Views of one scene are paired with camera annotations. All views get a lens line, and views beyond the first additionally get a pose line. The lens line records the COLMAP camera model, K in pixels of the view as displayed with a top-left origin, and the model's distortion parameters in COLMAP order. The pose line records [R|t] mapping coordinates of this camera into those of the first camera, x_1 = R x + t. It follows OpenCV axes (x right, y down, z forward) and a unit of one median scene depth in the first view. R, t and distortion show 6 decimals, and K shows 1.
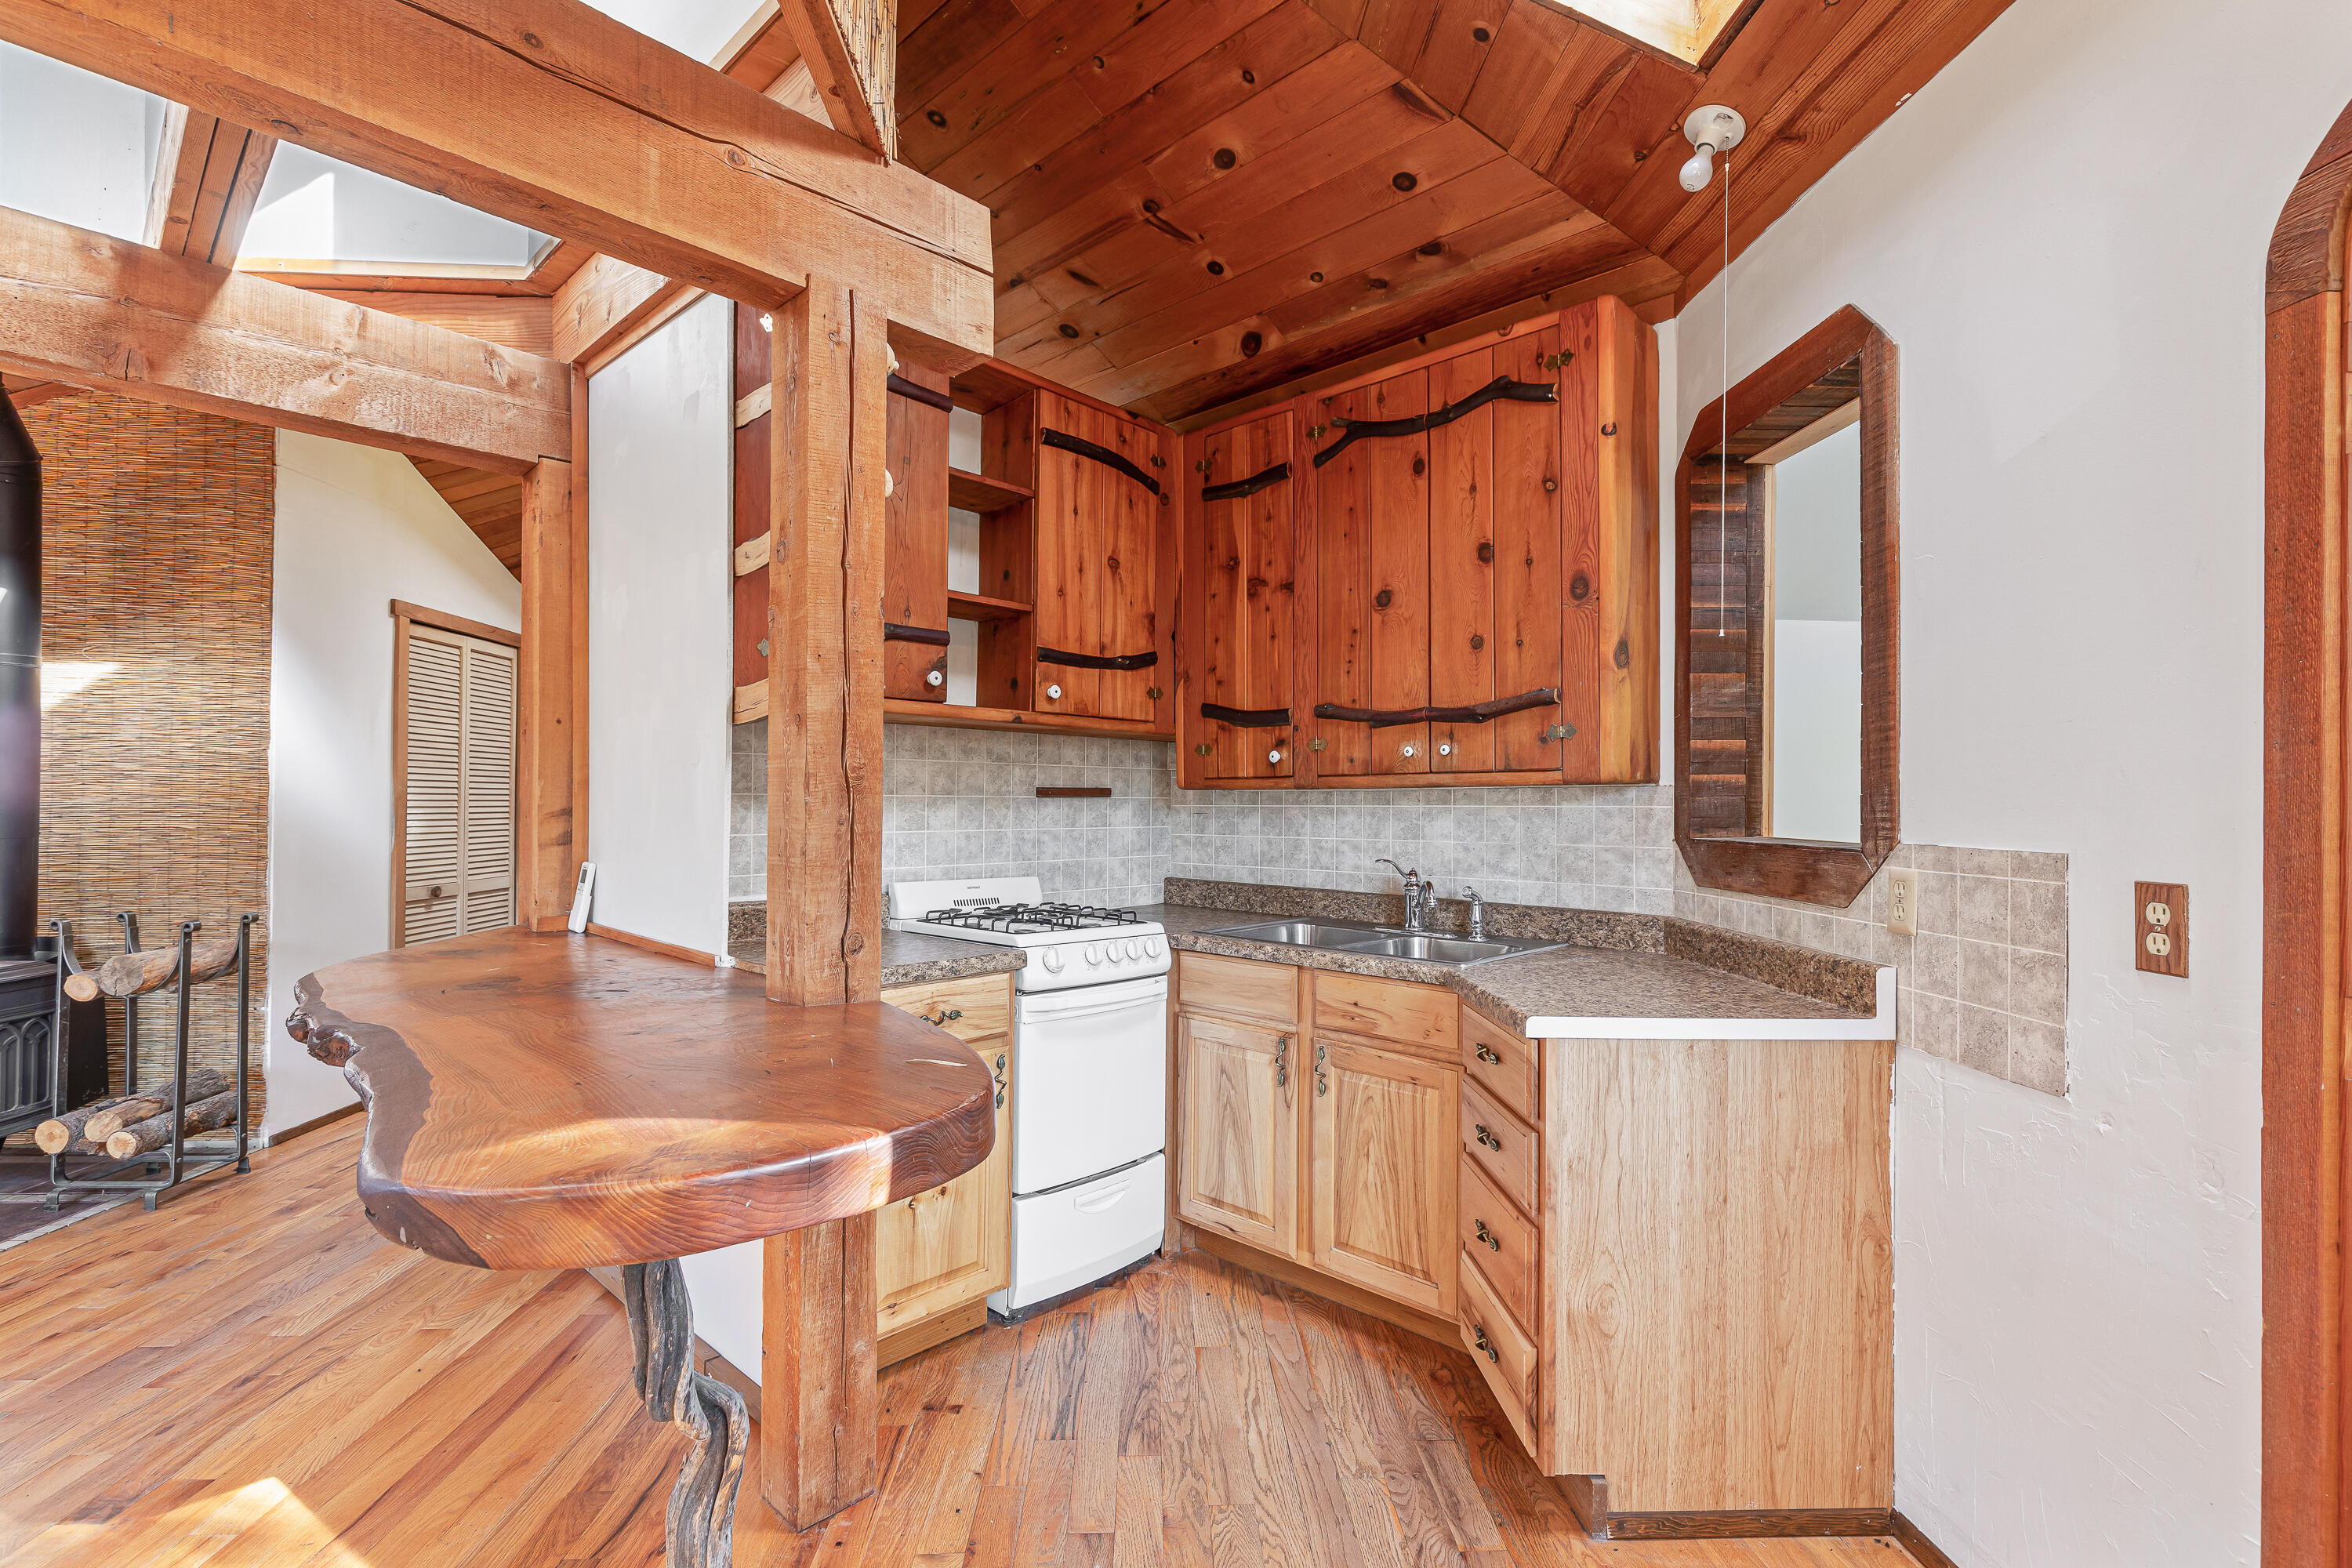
lens RADIAL K [[1085.1, 0, 1176.0], [0, 1085.1, 784.0], [0, 0, 1]] dist [0.003492, -0.001043]
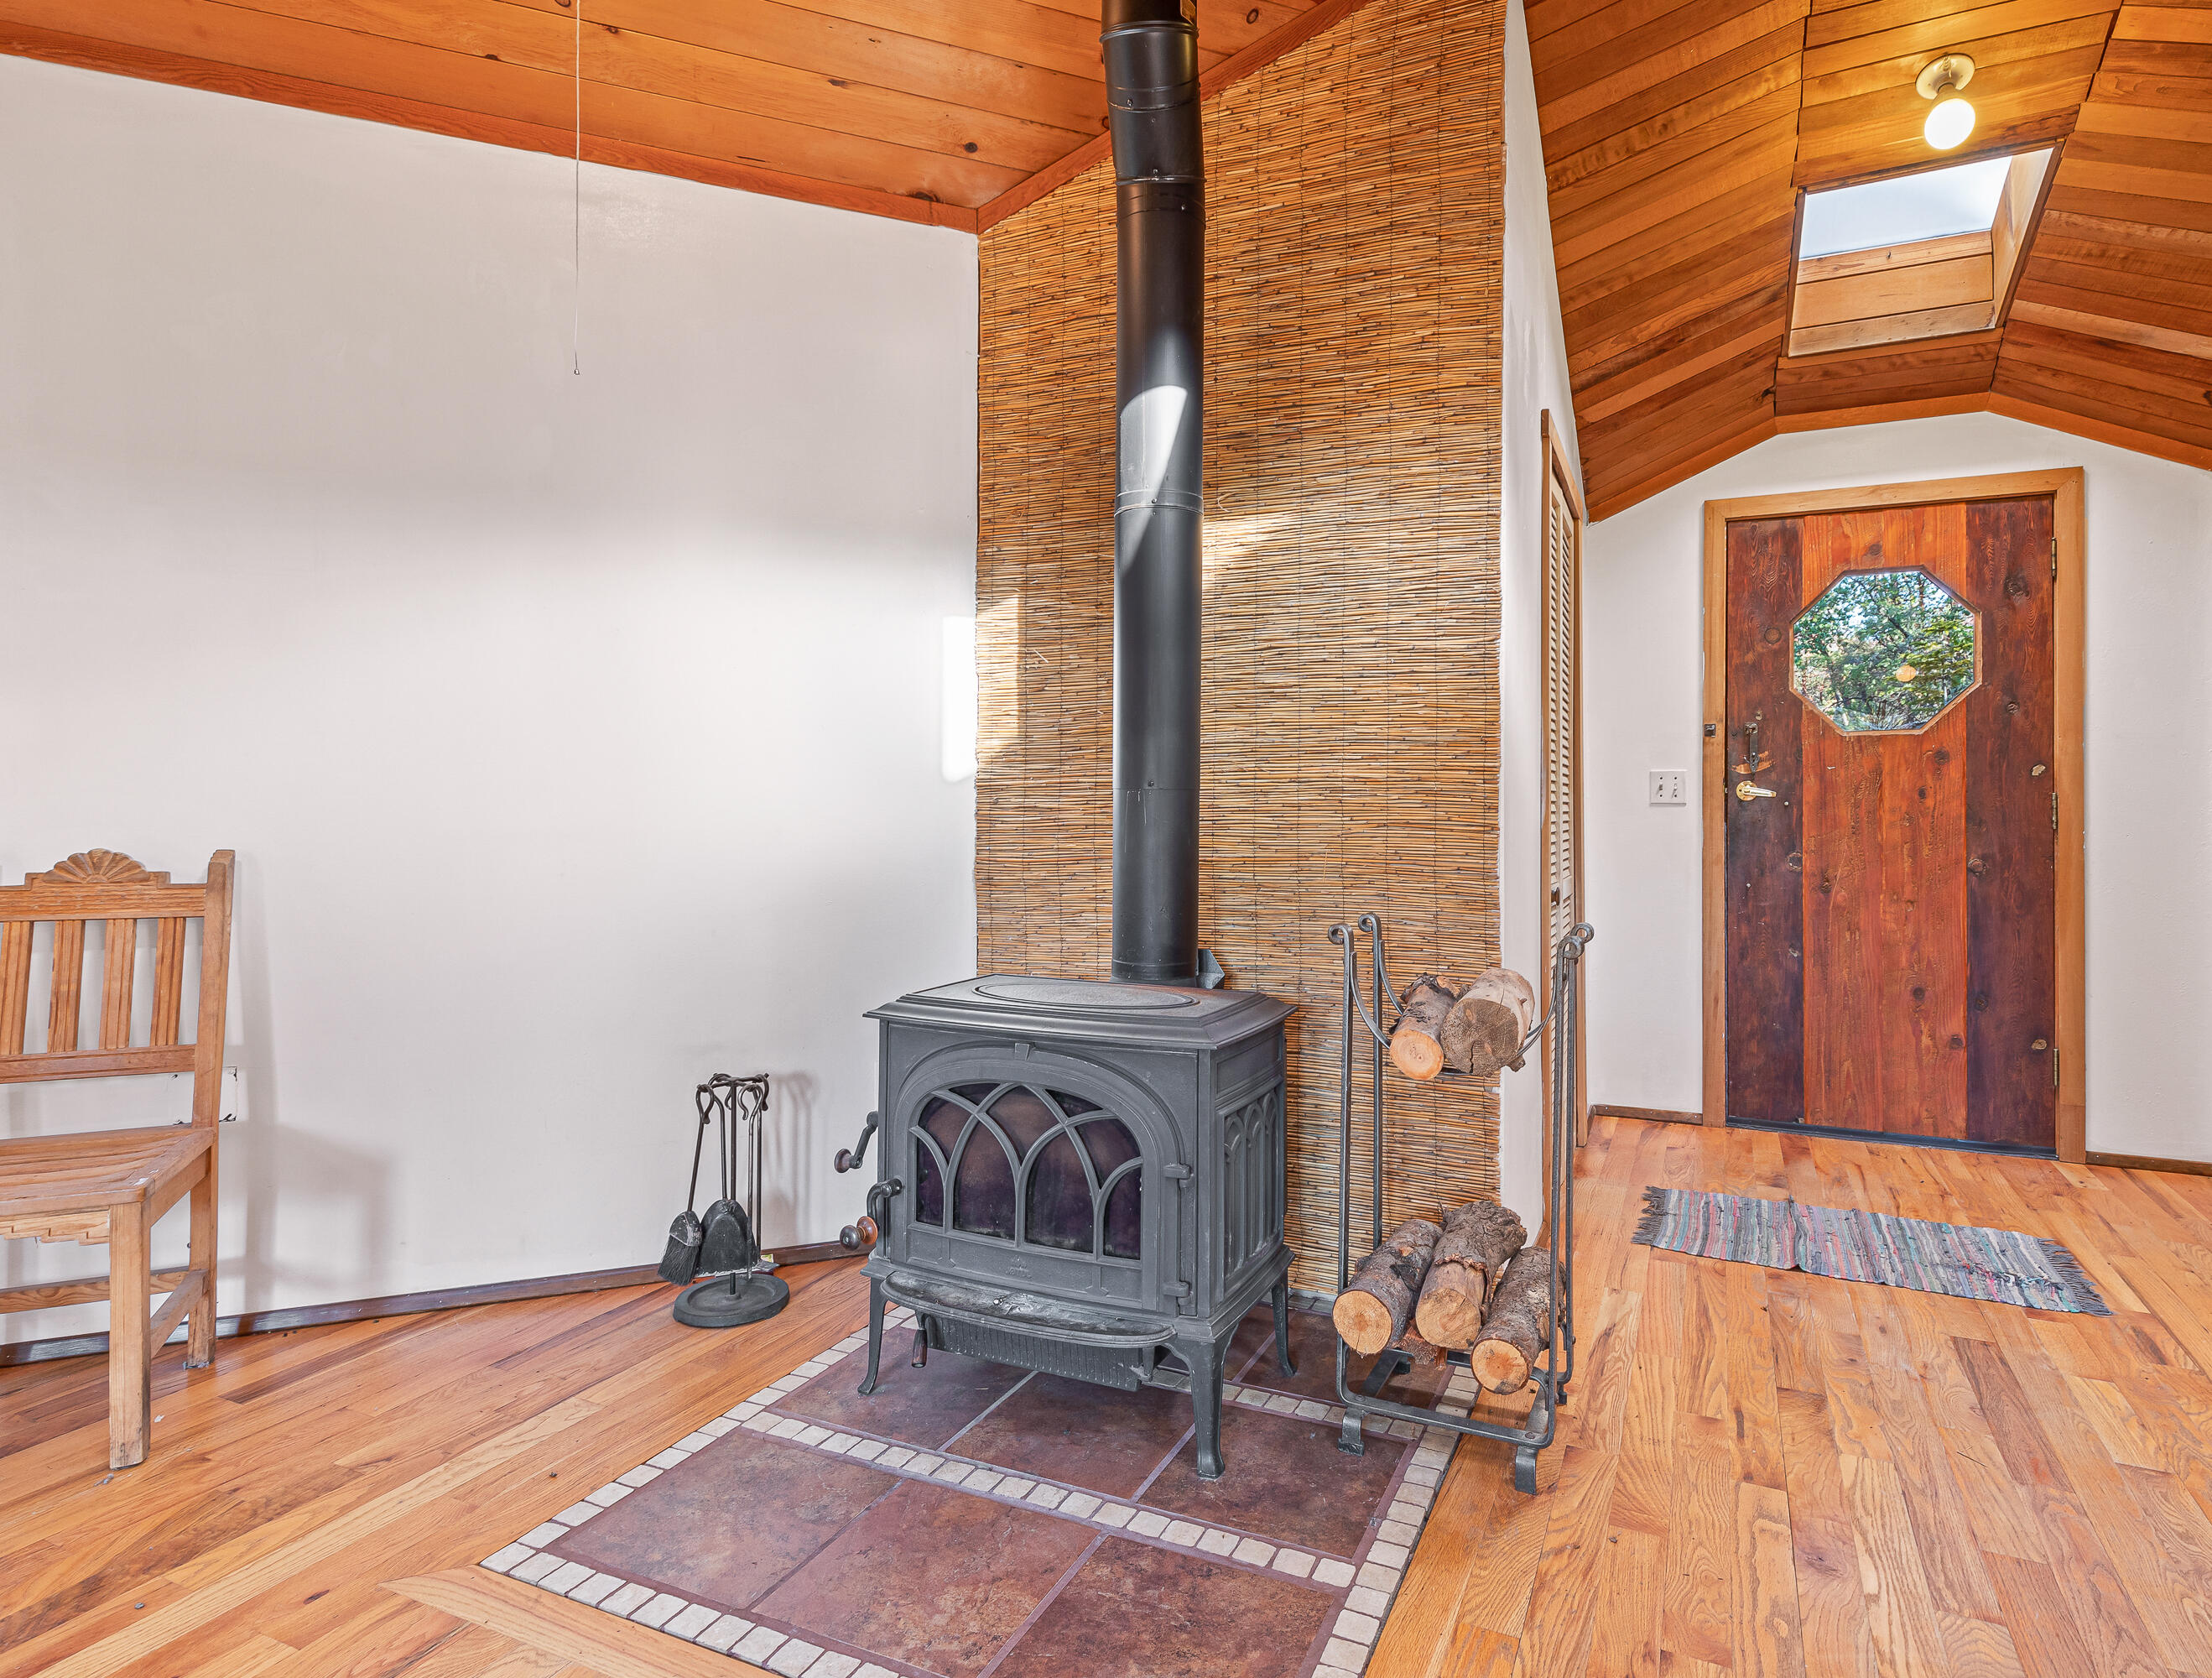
lens RADIAL K [[1168.0, 0, 1102.2], [0, 1168.0, 801.6], [0, 0, 1]] dist [-0.002321, -0.000250]
pose [[0.888696, -0.009285, -0.458402, -0.745010], [0.011689, 0.999929, 0.002407, 0.050352], [0.458347, -0.007498, 0.888742, 0.356283]]
